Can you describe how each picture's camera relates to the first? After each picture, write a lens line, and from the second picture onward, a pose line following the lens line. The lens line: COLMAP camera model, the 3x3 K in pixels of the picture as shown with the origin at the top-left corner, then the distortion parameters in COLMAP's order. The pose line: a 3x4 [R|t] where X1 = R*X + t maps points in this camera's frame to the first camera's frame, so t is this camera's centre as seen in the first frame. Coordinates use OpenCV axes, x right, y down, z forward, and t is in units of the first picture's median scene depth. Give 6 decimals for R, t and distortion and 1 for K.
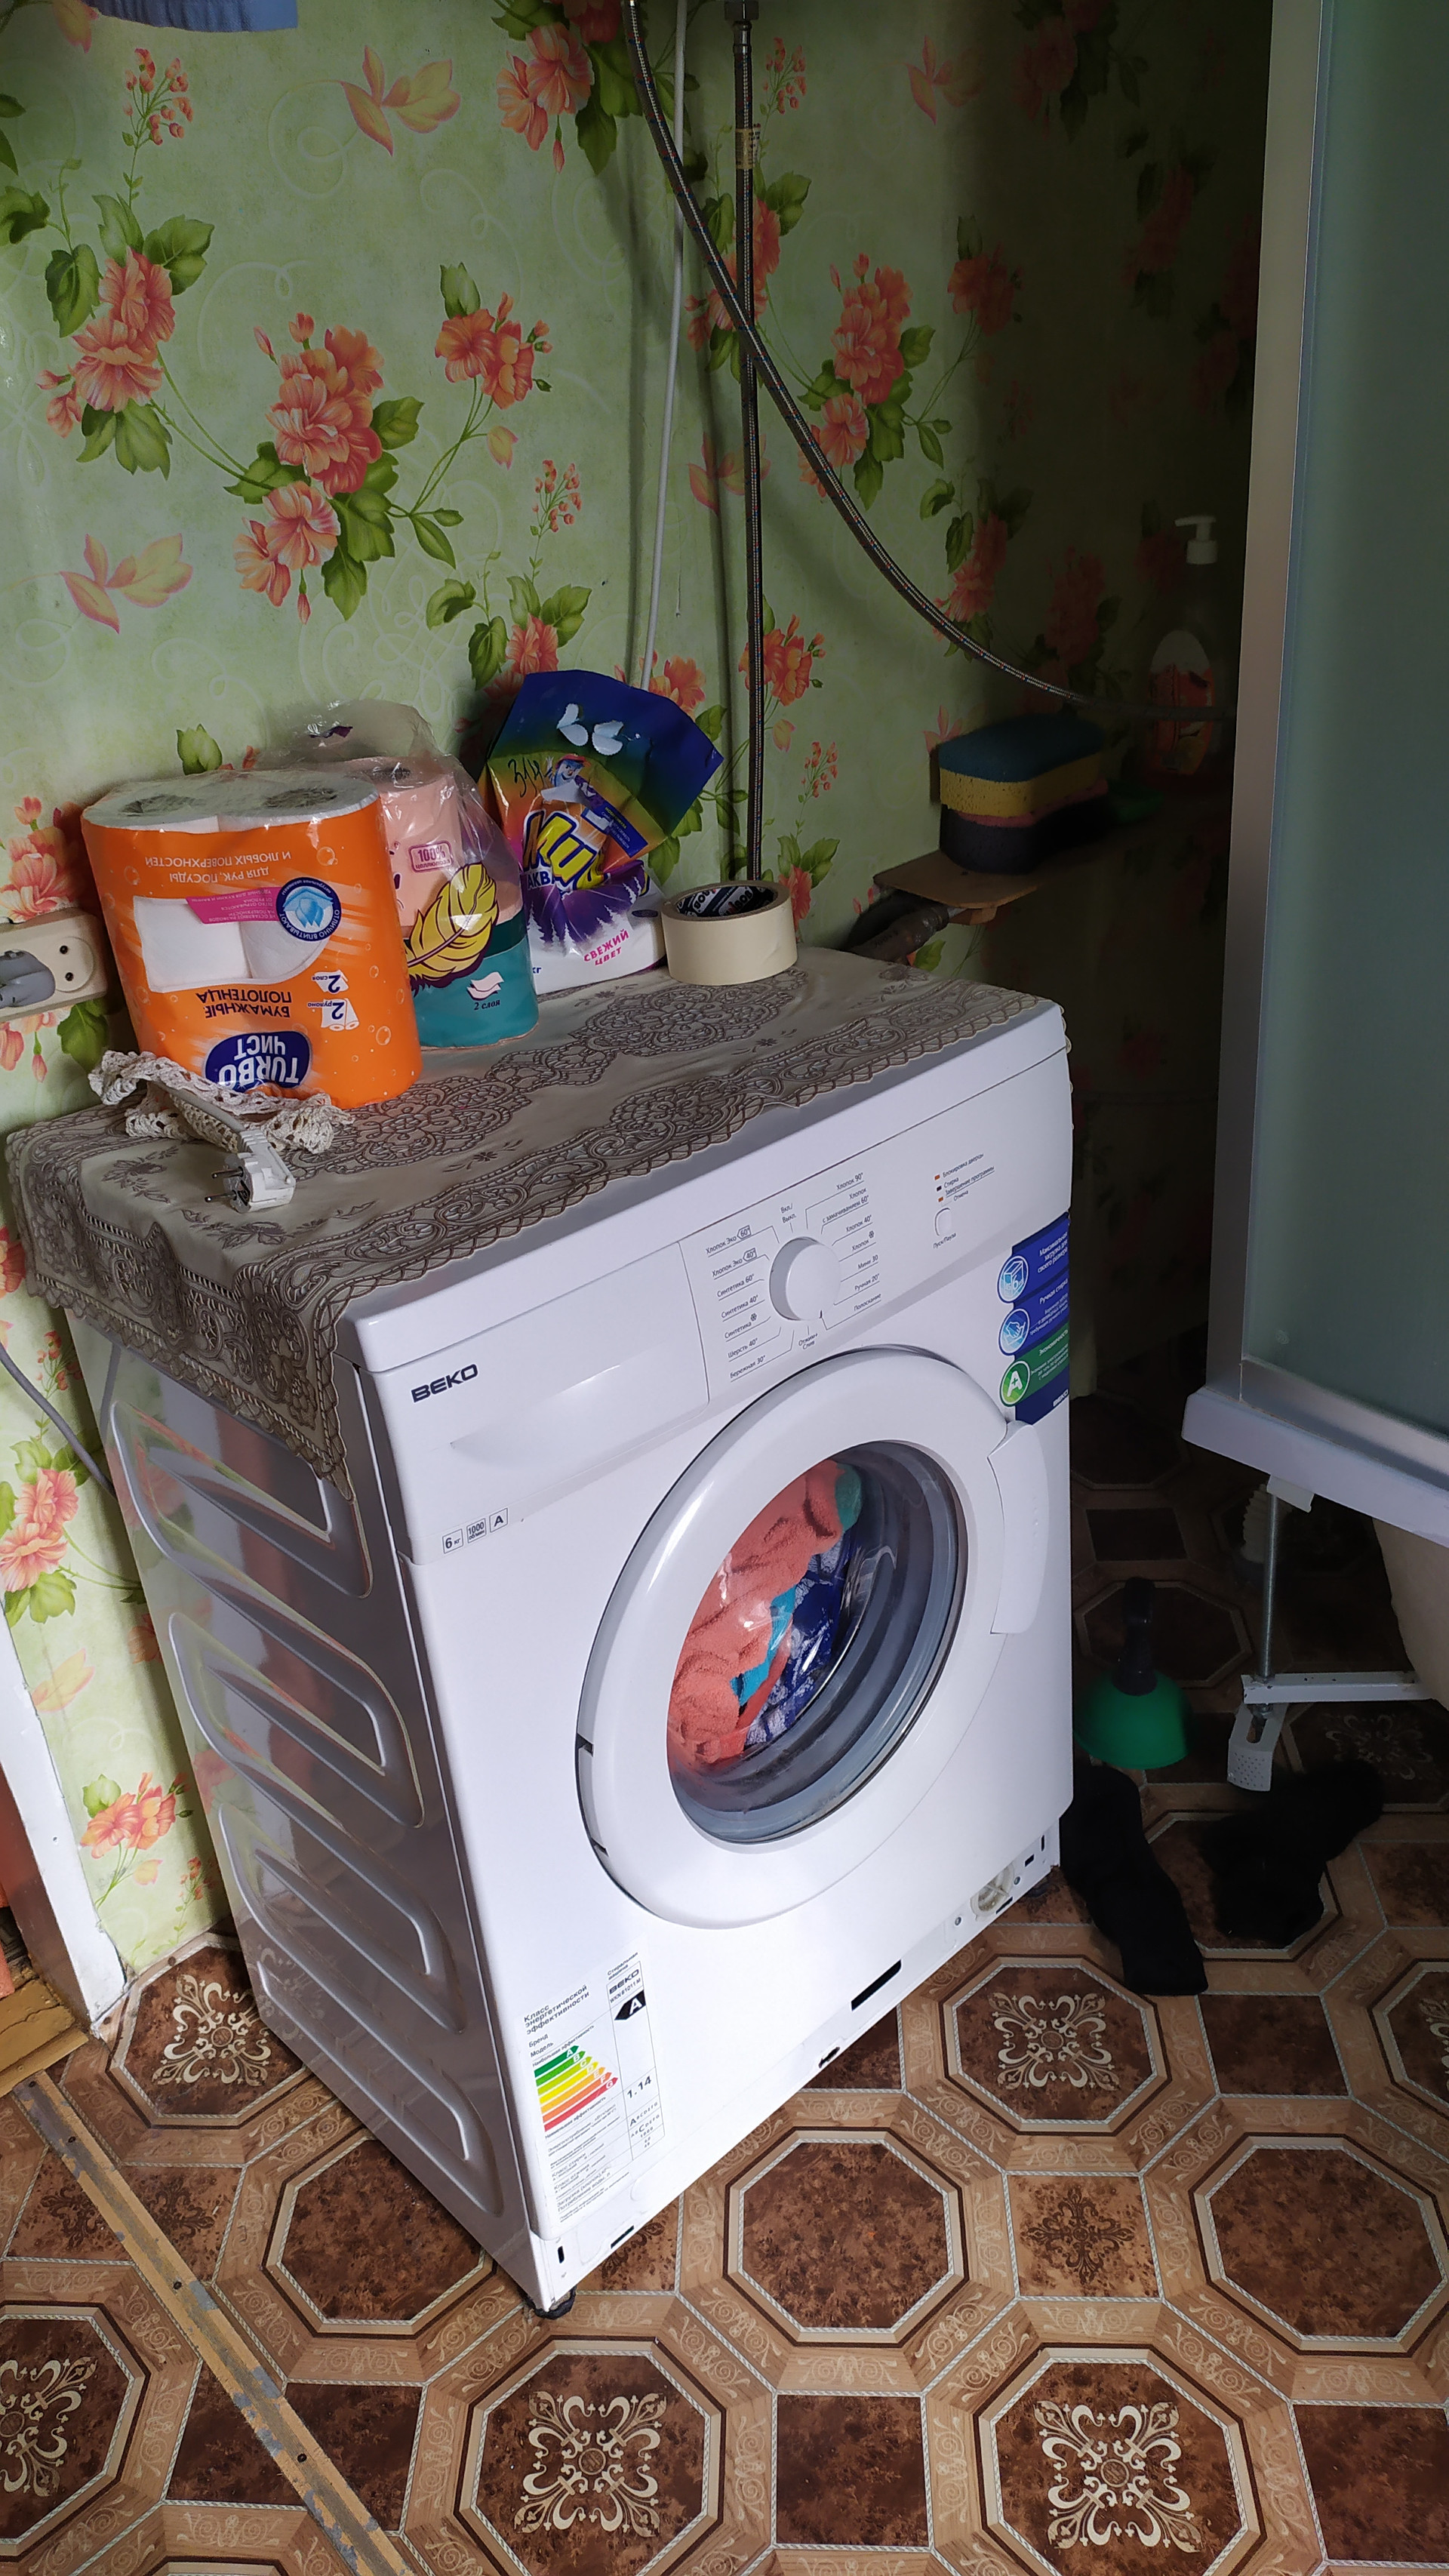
lens RADIAL K [[1892.1, 0, 712.3], [0, 1892.1, 1285.8], [0, 0, 1]] dist [0.056627, -0.070106]
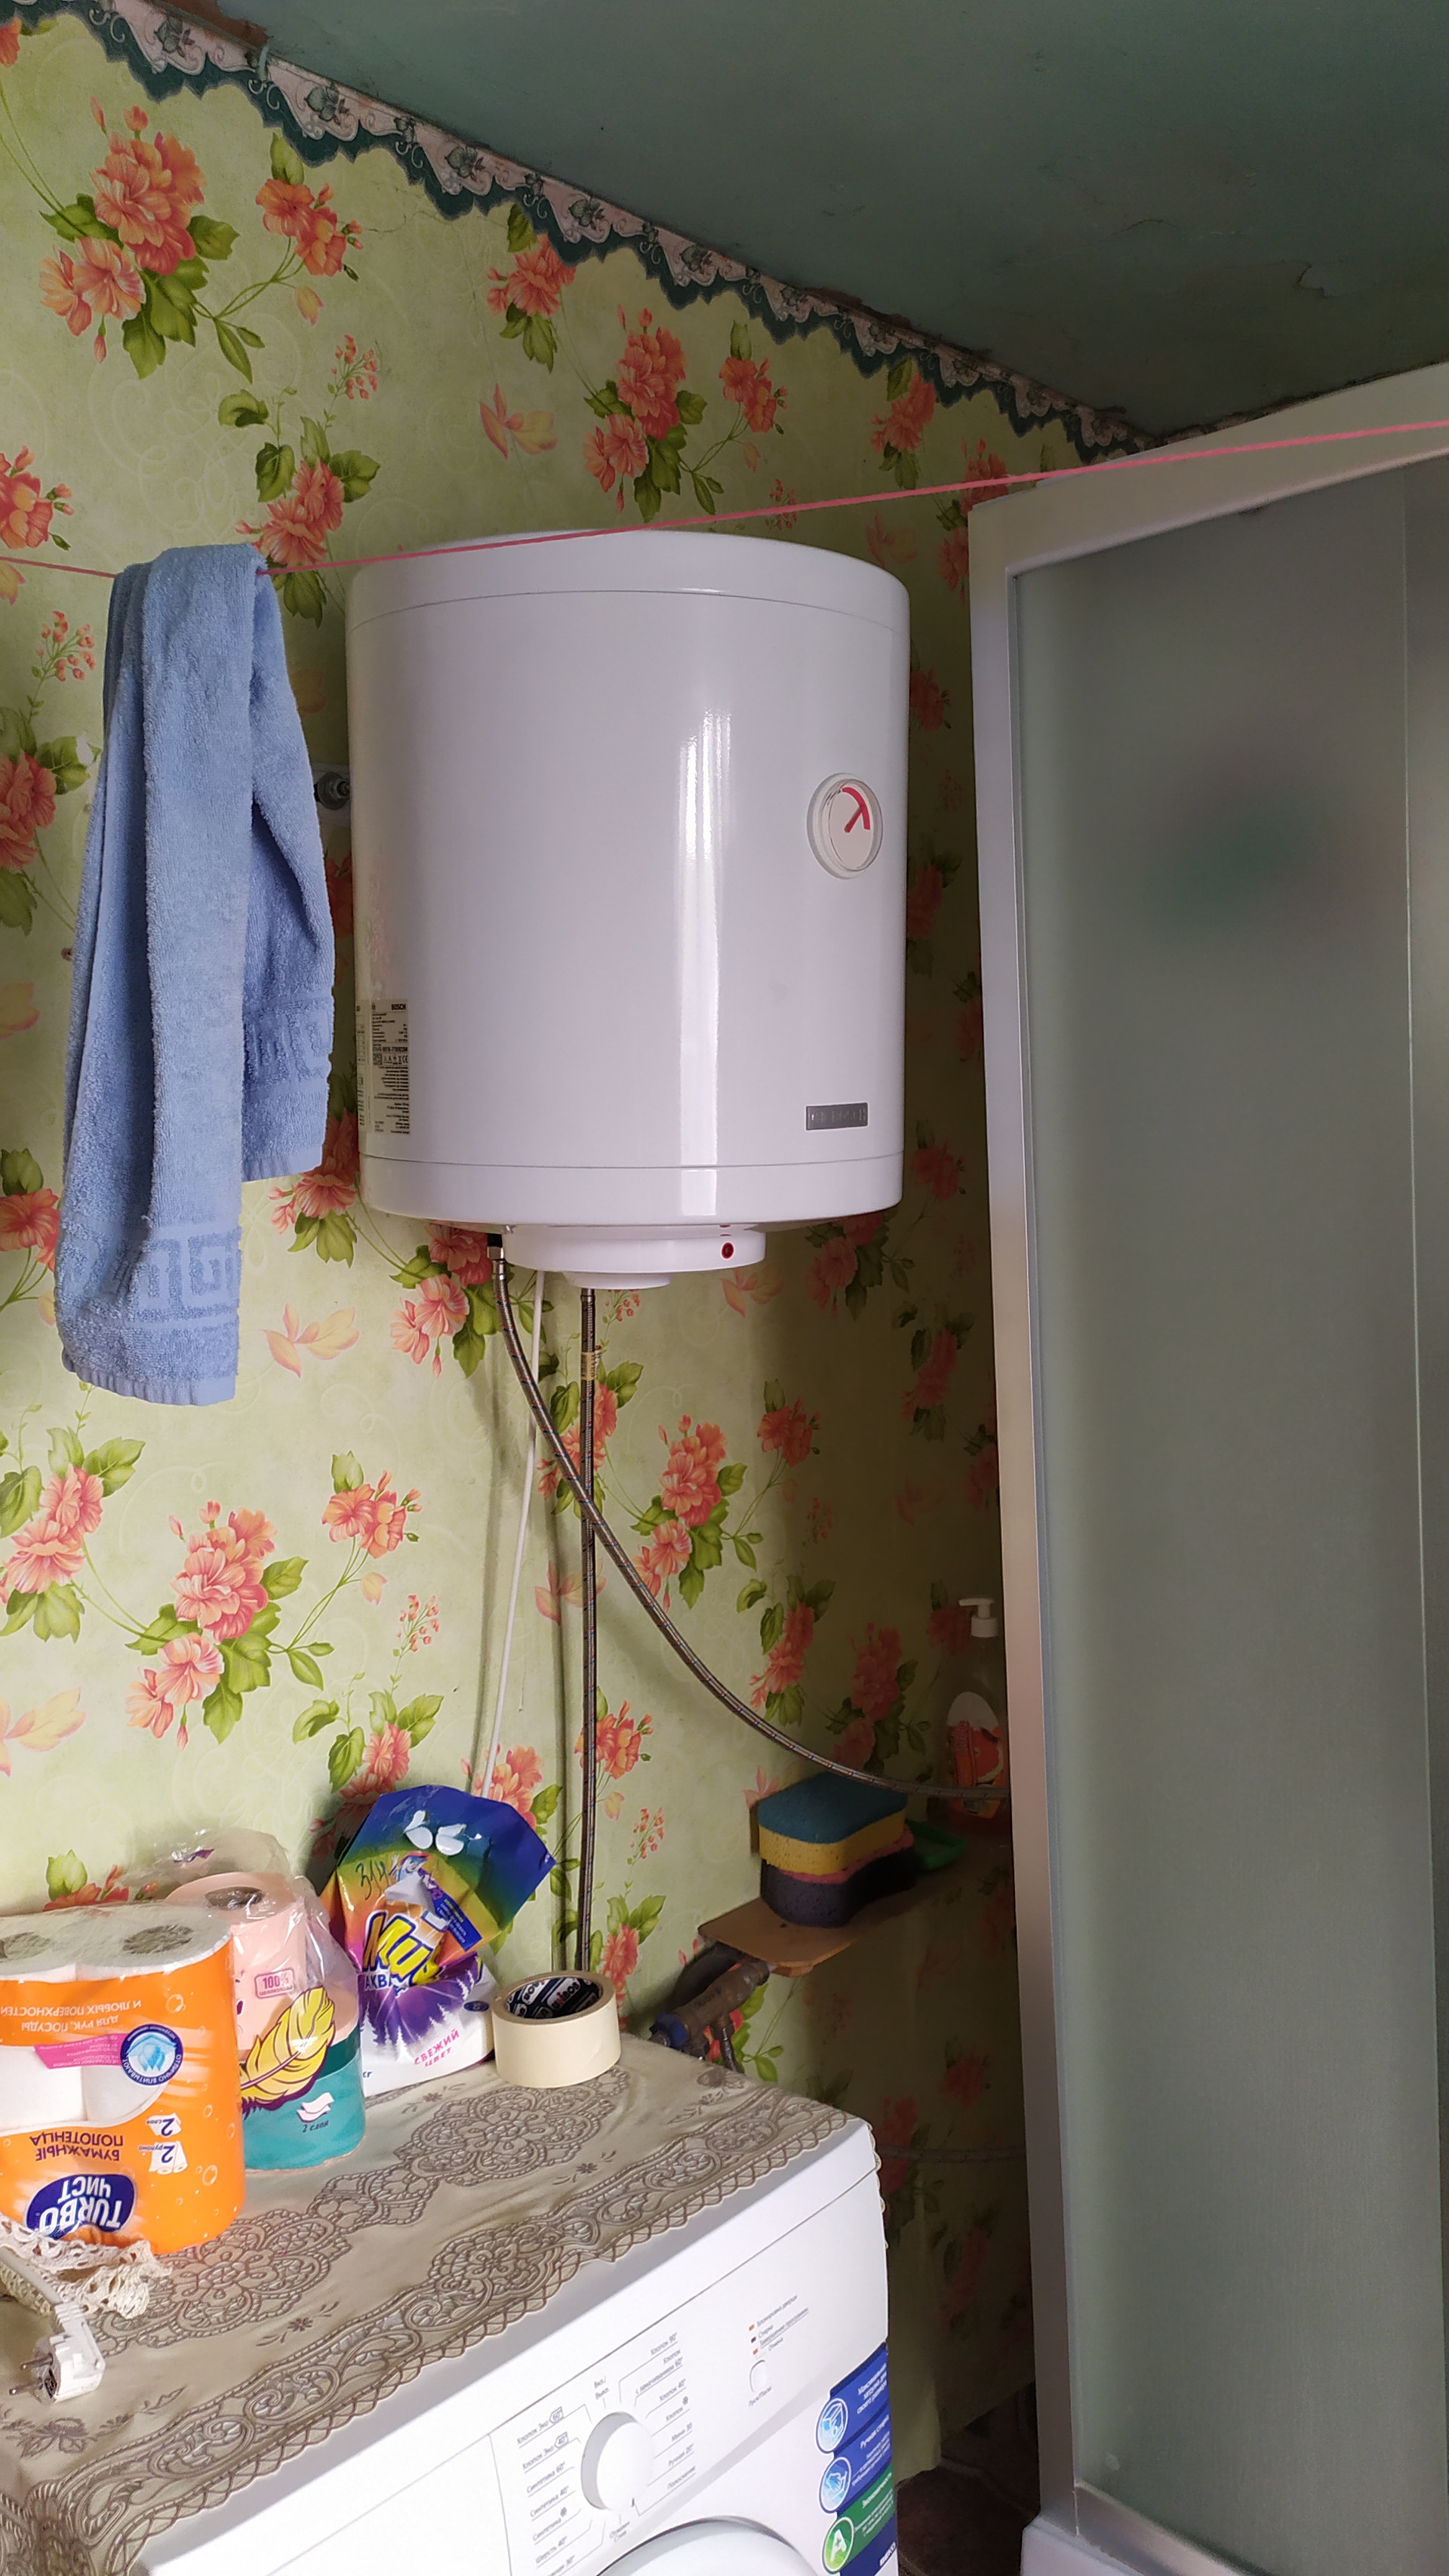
lens RADIAL K [[1892.1, 0, 712.3], [0, 1892.1, 1285.8], [0, 0, 1]] dist [0.056627, -0.070106]
pose [[0.996873, 0.030883, 0.072732, 0.006155], [0.002744, 0.906377, -0.422461, -0.121032], [-0.078969, 0.421339, 0.903458, -0.142499]]
